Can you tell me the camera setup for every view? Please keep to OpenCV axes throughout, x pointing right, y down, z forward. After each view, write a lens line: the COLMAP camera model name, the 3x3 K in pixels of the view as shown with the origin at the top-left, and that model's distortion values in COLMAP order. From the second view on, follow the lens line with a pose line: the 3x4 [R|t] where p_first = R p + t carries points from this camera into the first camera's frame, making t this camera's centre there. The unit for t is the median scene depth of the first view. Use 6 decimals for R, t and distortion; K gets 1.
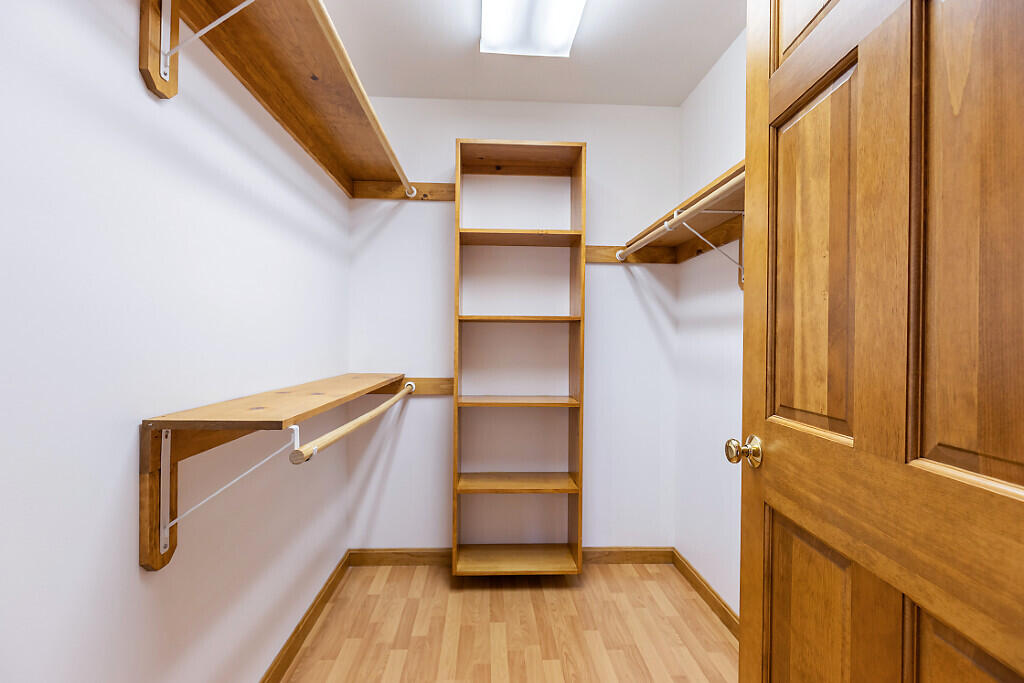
lens RADIAL K [[463.1, 0, 508.4], [0, 463.1, 339.5], [0, 0, 1]] dist [-0.001638, 0.000172]
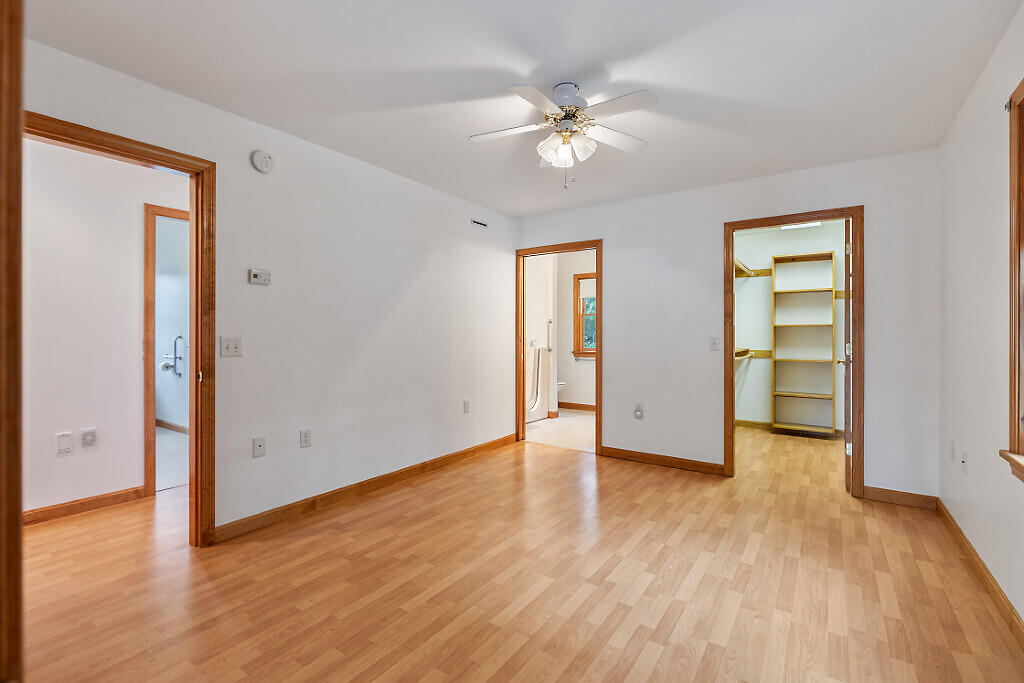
lens RADIAL K [[463.1, 0, 508.1], [0, 463.1, 333.6], [0, 0, 1]] dist [-0.001638, 0.000172]
pose [[0.784980, -0.009883, -0.619443, 0.308554], [0.003810, 0.999931, -0.011125, 0.018294], [0.619510, 0.006373, 0.784963, -1.813431]]
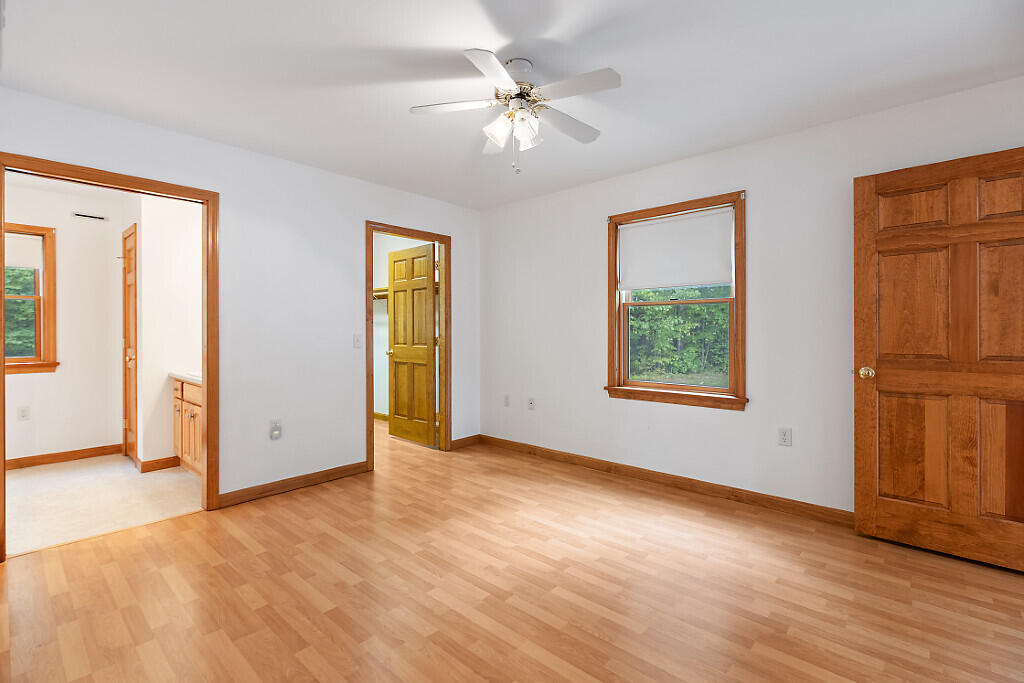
lens RADIAL K [[463.1, 0, 513.1], [0, 463.1, 336.0], [0, 0, 1]] dist [-0.001638, 0.000172]
pose [[0.709831, -0.022571, 0.704010, -0.939990], [0.012662, 0.999734, 0.019286, -0.005293], [-0.704258, -0.004775, 0.709928, -1.589941]]
